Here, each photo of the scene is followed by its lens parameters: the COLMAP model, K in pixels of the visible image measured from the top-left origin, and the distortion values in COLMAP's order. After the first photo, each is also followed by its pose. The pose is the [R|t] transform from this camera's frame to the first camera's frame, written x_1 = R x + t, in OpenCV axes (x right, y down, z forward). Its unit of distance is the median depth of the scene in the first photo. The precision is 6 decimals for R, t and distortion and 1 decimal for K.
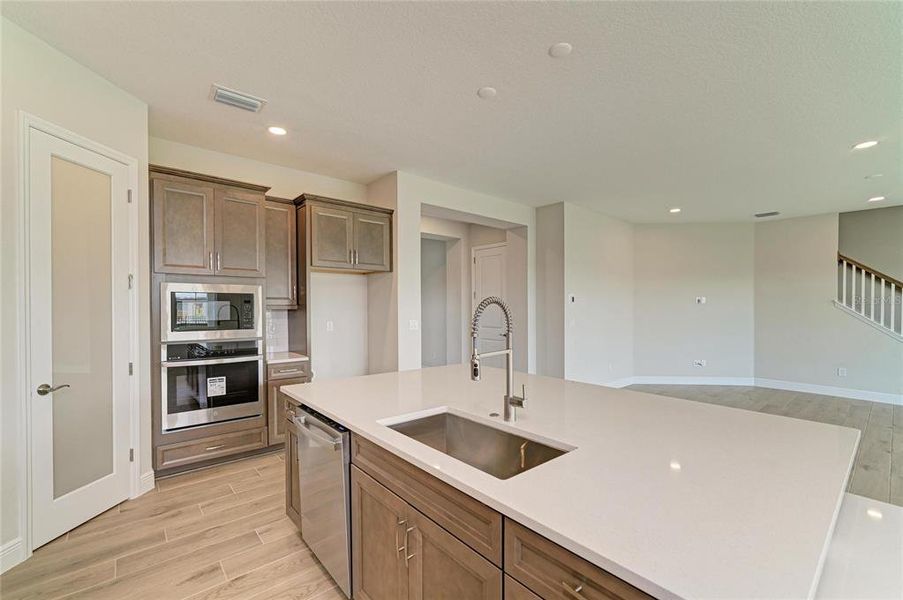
lens RADIAL K [[383.8, 0, 448.9], [0, 383.8, 307.2], [0, 0, 1]] dist [-0.009074, 0.001954]
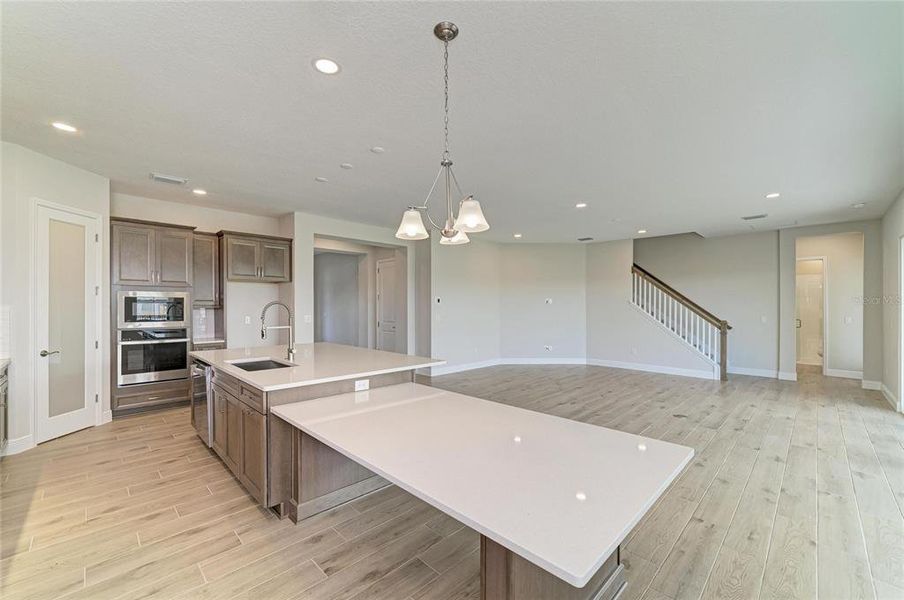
lens RADIAL K [[368.9, 0, 453.5], [0, 368.9, 302.6], [0, 0, 1]] dist [-0.011419, 0.002105]
pose [[0.996946, -0.000933, 0.078093, 0.454735], [0.001800, 0.999938, -0.011027, 0.002958], [-0.078078, 0.011134, 0.996885, -0.546543]]
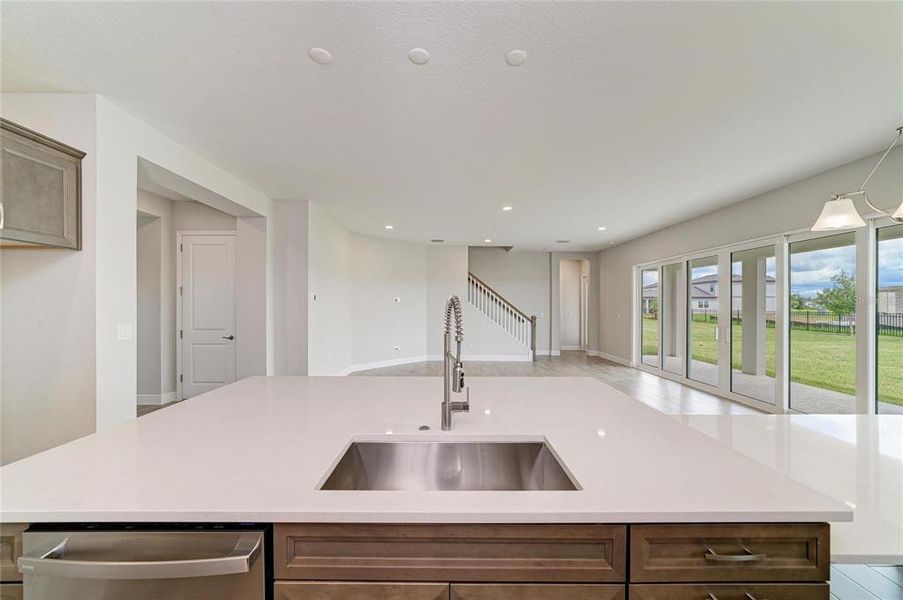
lens RADIAL K [[341.2, 0, 449.4], [0, 341.2, 305.7], [0, 0, 1]] dist [-0.014133, 0.000914]
pose [[0.646514, -0.003013, 0.762896, -0.229415], [0.001125, 0.999995, 0.002997, -0.001586], [-0.762901, -0.001080, 0.646514, 0.231853]]
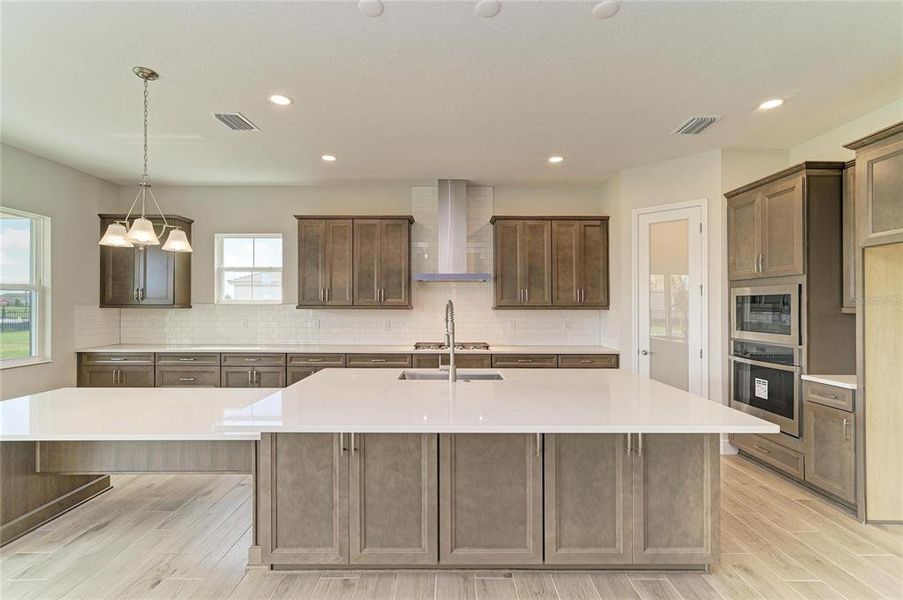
lens RADIAL K [[395.7, 0, 446.6], [0, 395.7, 302.0], [0, 0, 1]] dist [-0.002528, 0.000532]
pose [[-0.653146, -0.014622, -0.757090, 0.694575], [-0.011020, 0.999891, -0.009805, 0.000121], [0.757151, 0.001939, -0.653237, 1.019032]]
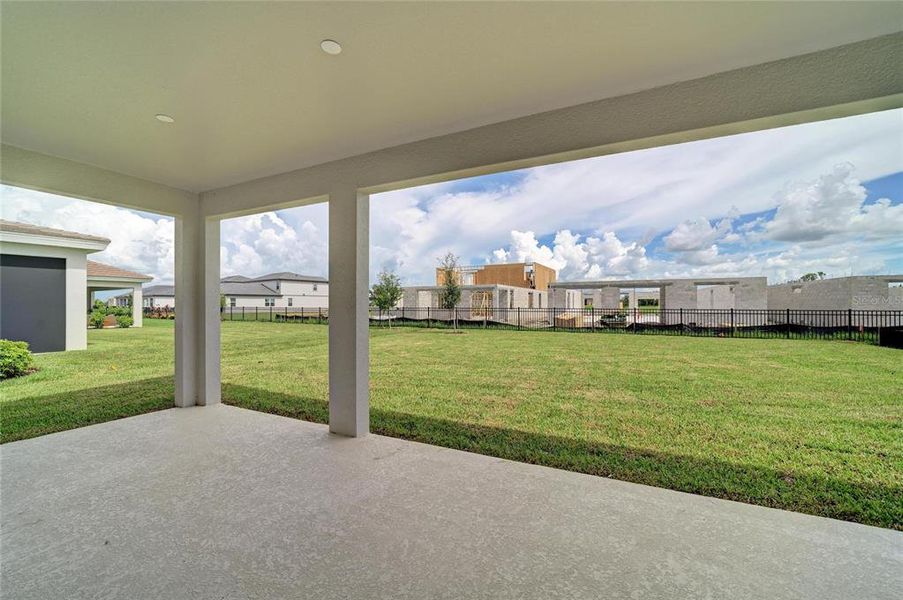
lens RADIAL K [[368.5, 0, 442.4], [0, 368.5, 298.2], [0, 0, 1]] dist [-0.011419, 0.002105]
pose [[-0.368786, 0.014134, 0.929407, 1.687234], [0.004816, 0.999900, -0.013295, 0.056873], [-0.929502, -0.000427, -0.368817, 0.311521]]
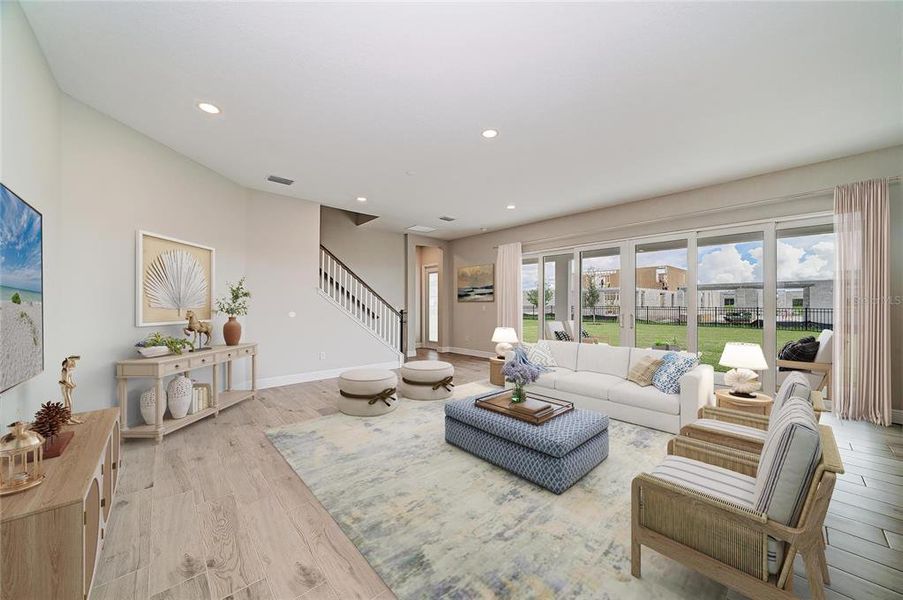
lens RADIAL K [[324.7, 0, 453.9], [0, 324.7, 300.2], [0, 0, 1]] dist [-0.011234, 0.000046]
pose [[-0.028768, 0.006609, 0.999564, 0.204587], [0.002595, 0.999975, -0.006537, 0.041549], [-0.999583, 0.002405, -0.028784, 1.164741]]
